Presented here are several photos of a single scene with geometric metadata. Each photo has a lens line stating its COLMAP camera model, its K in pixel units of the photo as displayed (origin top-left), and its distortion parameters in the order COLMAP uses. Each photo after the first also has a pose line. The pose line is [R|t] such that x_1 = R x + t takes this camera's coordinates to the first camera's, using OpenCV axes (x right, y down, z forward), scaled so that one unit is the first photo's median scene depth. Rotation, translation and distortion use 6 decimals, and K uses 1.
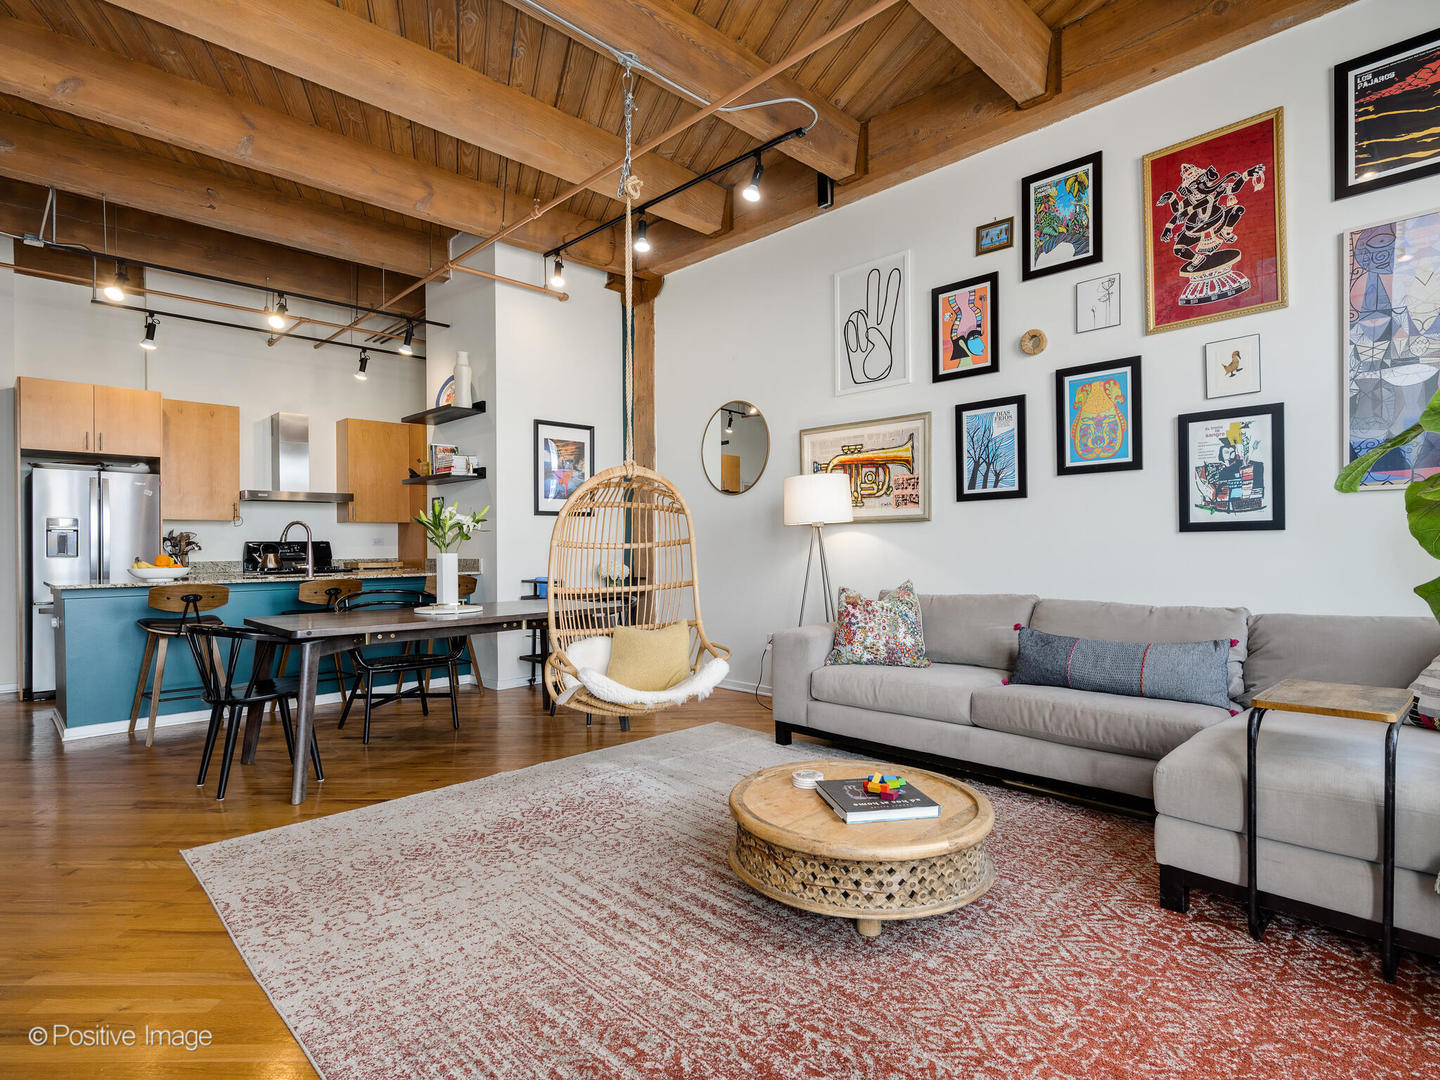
lens RADIAL K [[732.4, 0, 707.3], [0, 732.4, 548.6], [0, 0, 1]] dist [0.003412, -0.000128]
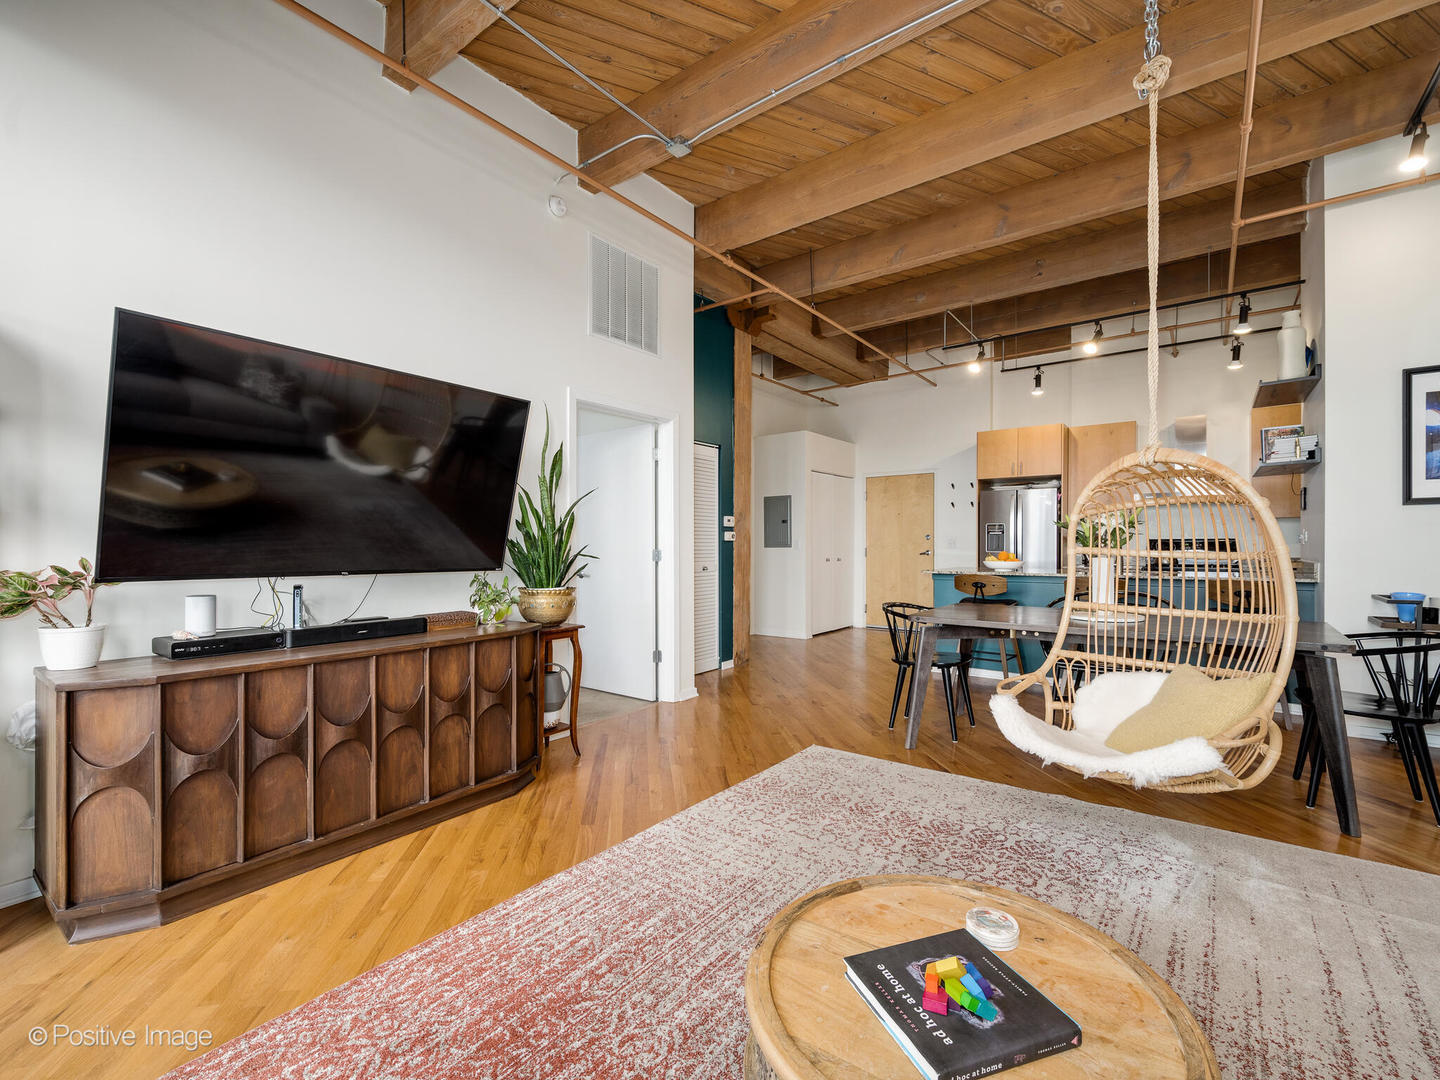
lens RADIAL K [[639.2, 0, 764.4], [0, 639.2, 540.5], [0, 0, 1]] dist [0.003088, 0.000377]
pose [[0.183033, 0.007584, -0.983077, 0.415029], [0.000797, 0.999969, 0.007862, -0.025898], [0.983106, -0.002222, 0.183021, 0.434814]]
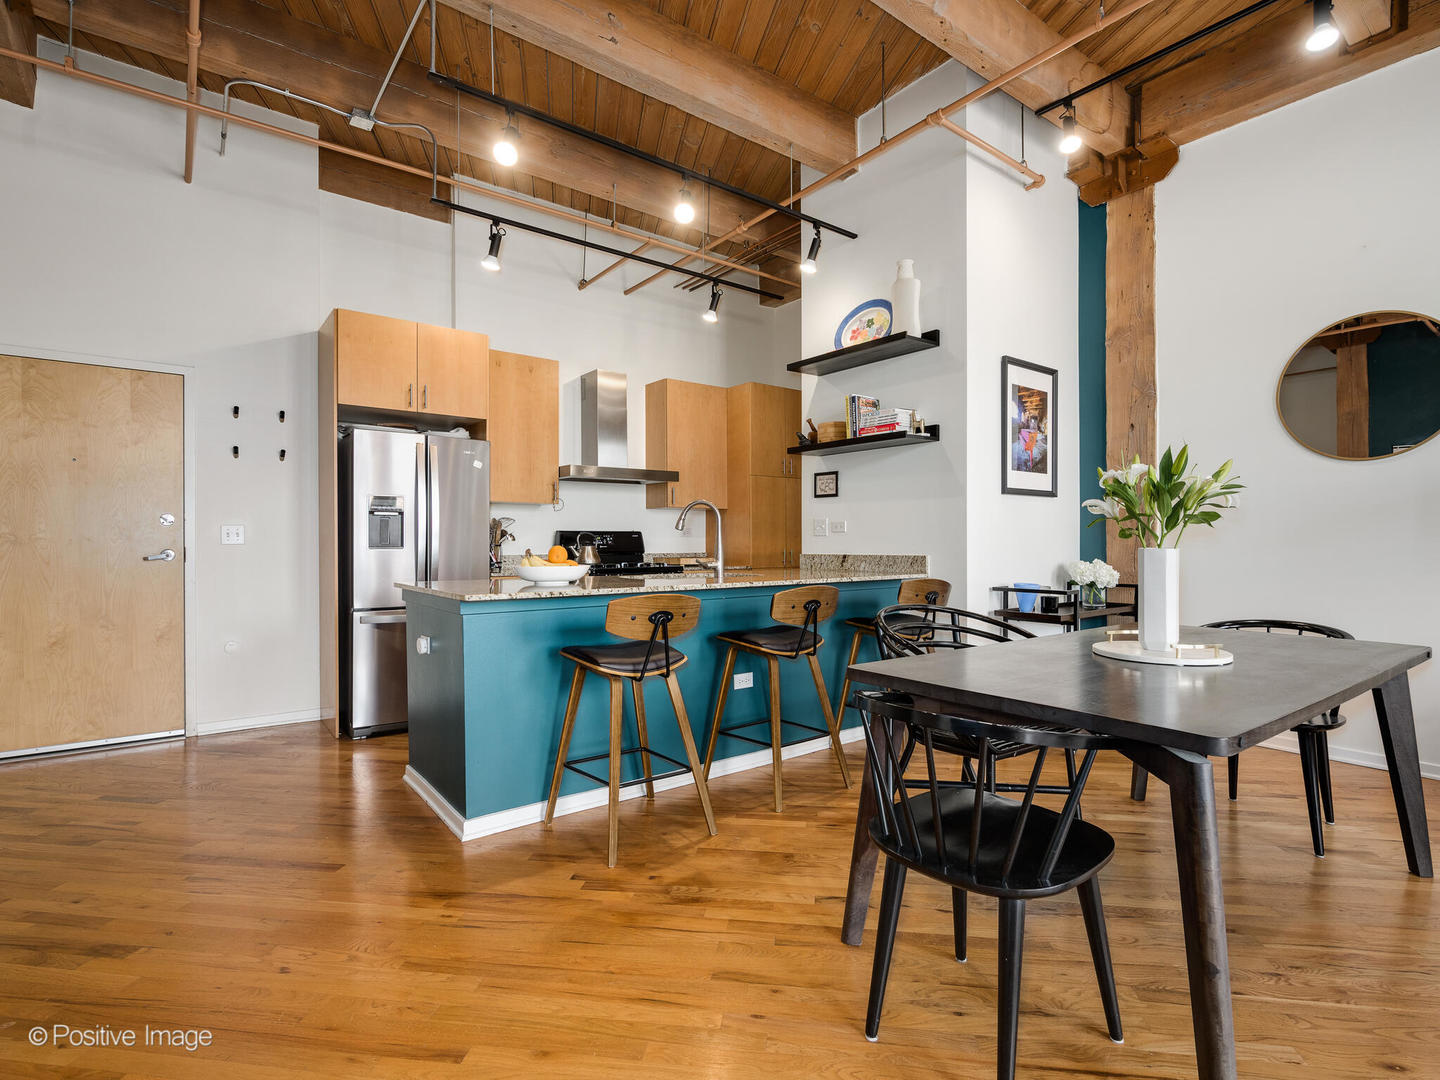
lens RADIAL K [[700.0, 0, 719.5], [0, 700.0, 545.5], [0, 0, 1]] dist [-0.000659, -0.000506]
pose [[0.992574, 0.010250, -0.121207, -0.631517], [-0.010056, 0.999947, 0.002215, 0.006712], [0.121223, -0.000980, 0.992625, 0.463222]]
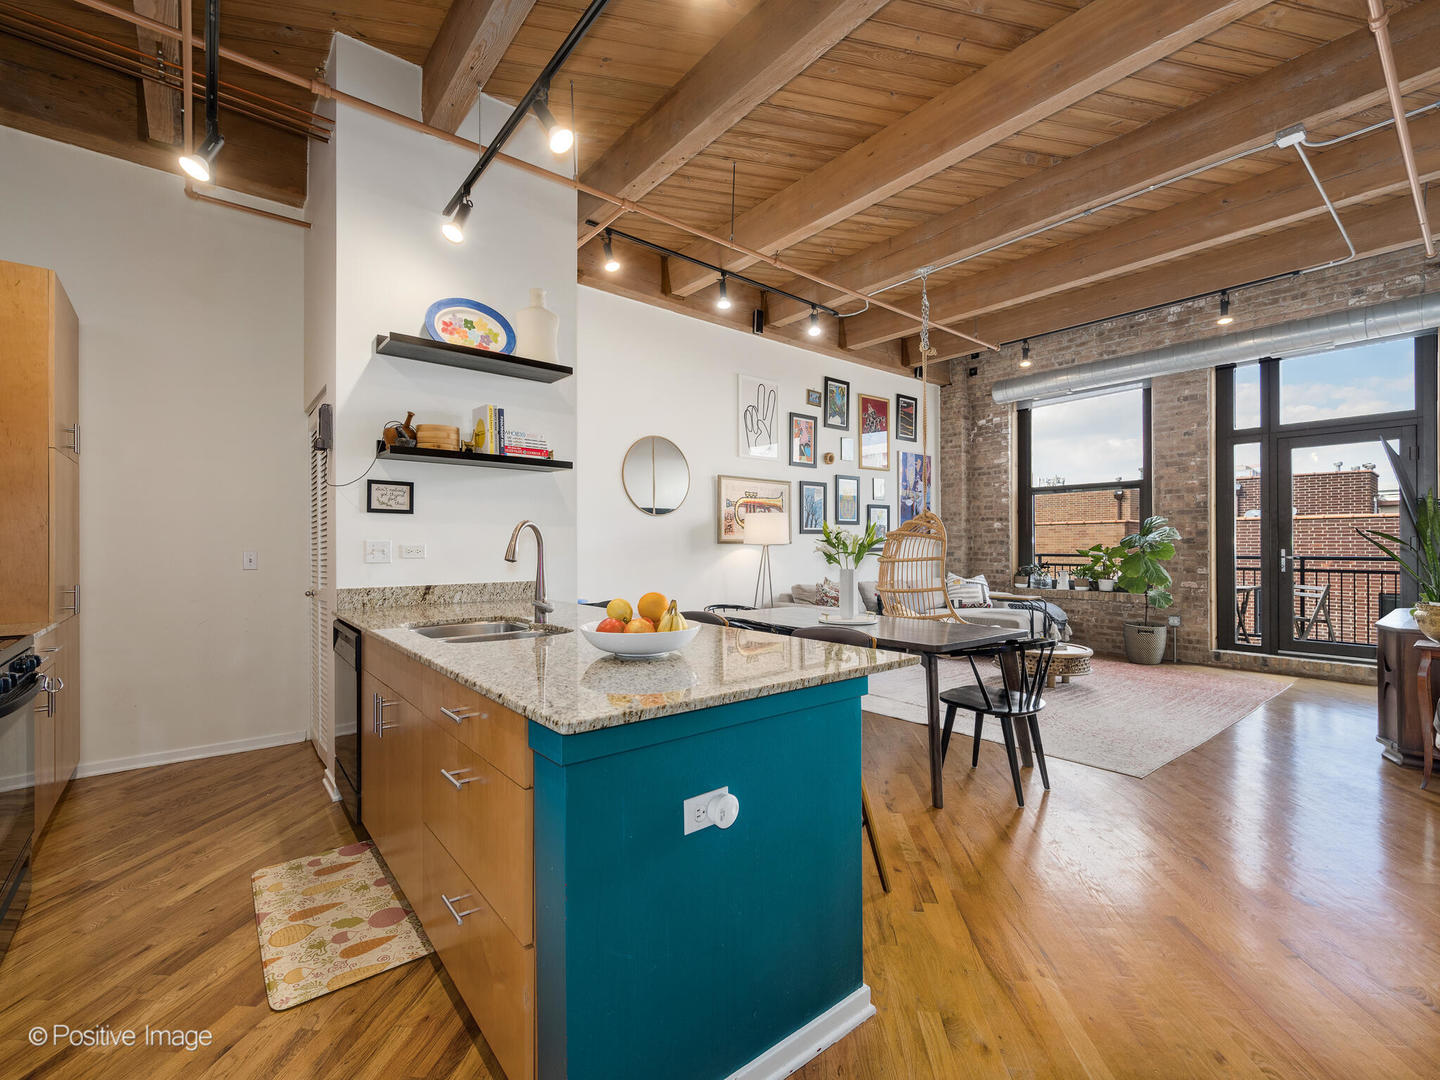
lens RADIAL K [[648.2, 0, 712.2], [0, 648.2, 547.1], [0, 0, 1]] dist [0.004626, -0.000014]
pose [[0.104414, 0.008326, 0.994499, -1.371860], [0.005830, 0.999943, -0.008984, -0.018693], [-0.994517, 0.006736, 0.104359, 1.125599]]
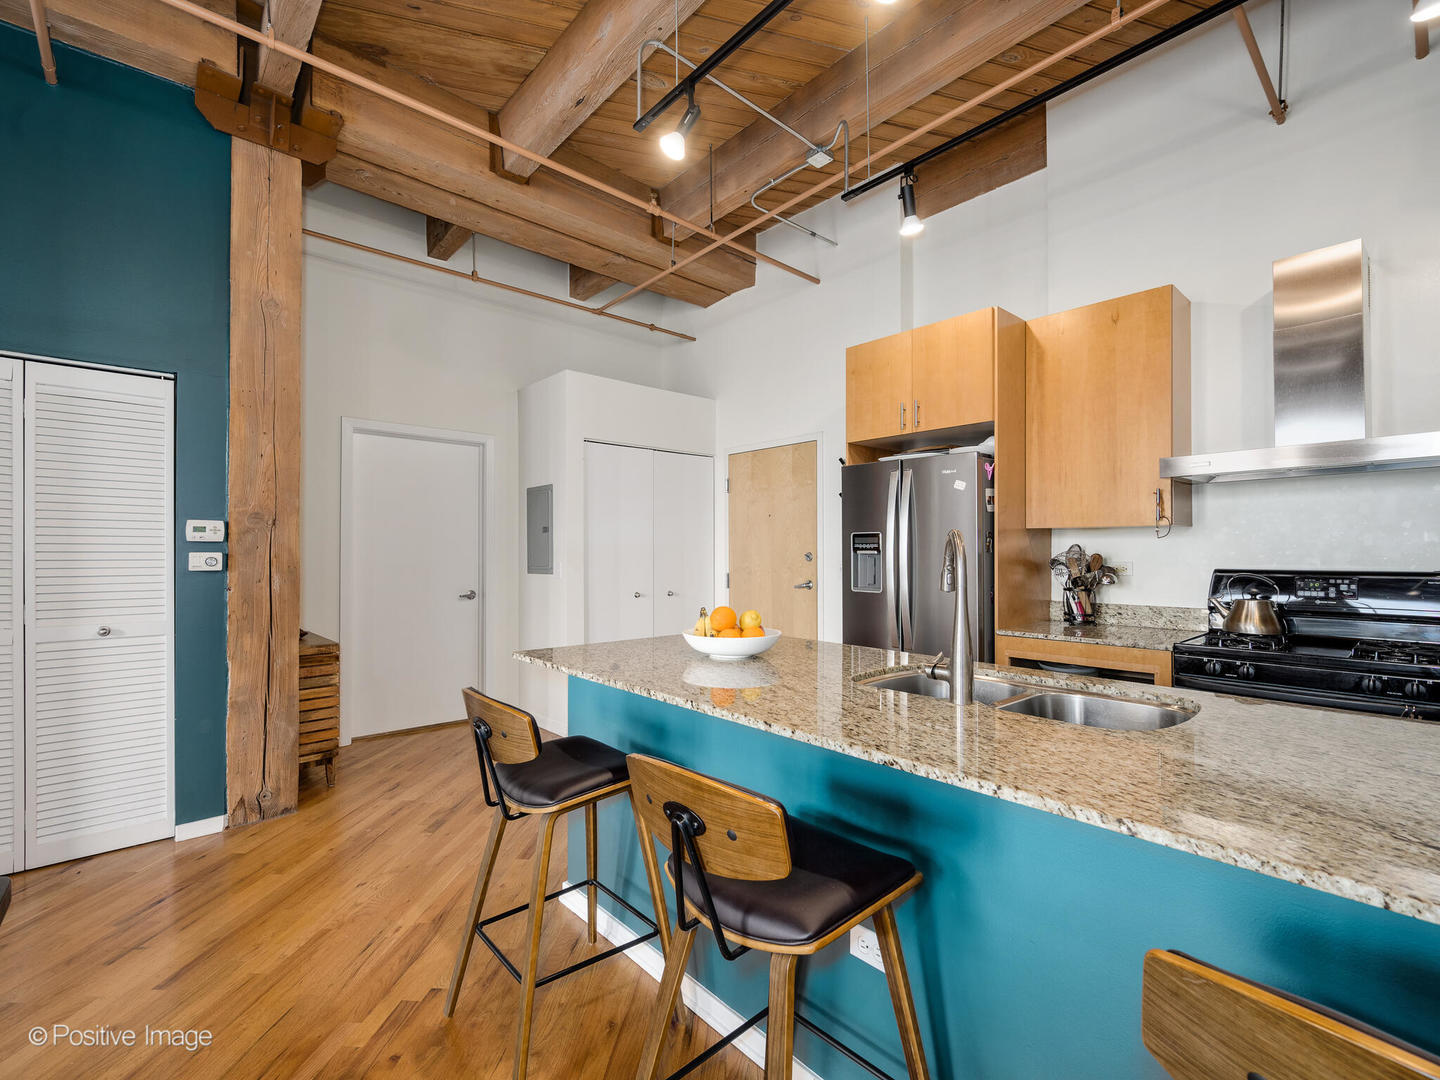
lens RADIAL K [[648.2, 0, 712.2], [0, 648.2, 547.1], [0, 0, 1]] dist [0.004626, -0.000014]
pose [[-0.052049, 0.006385, -0.998624, -0.361303], [0.000821, 0.999979, 0.006351, -0.044229], [0.998644, -0.000489, -0.052053, 1.227859]]
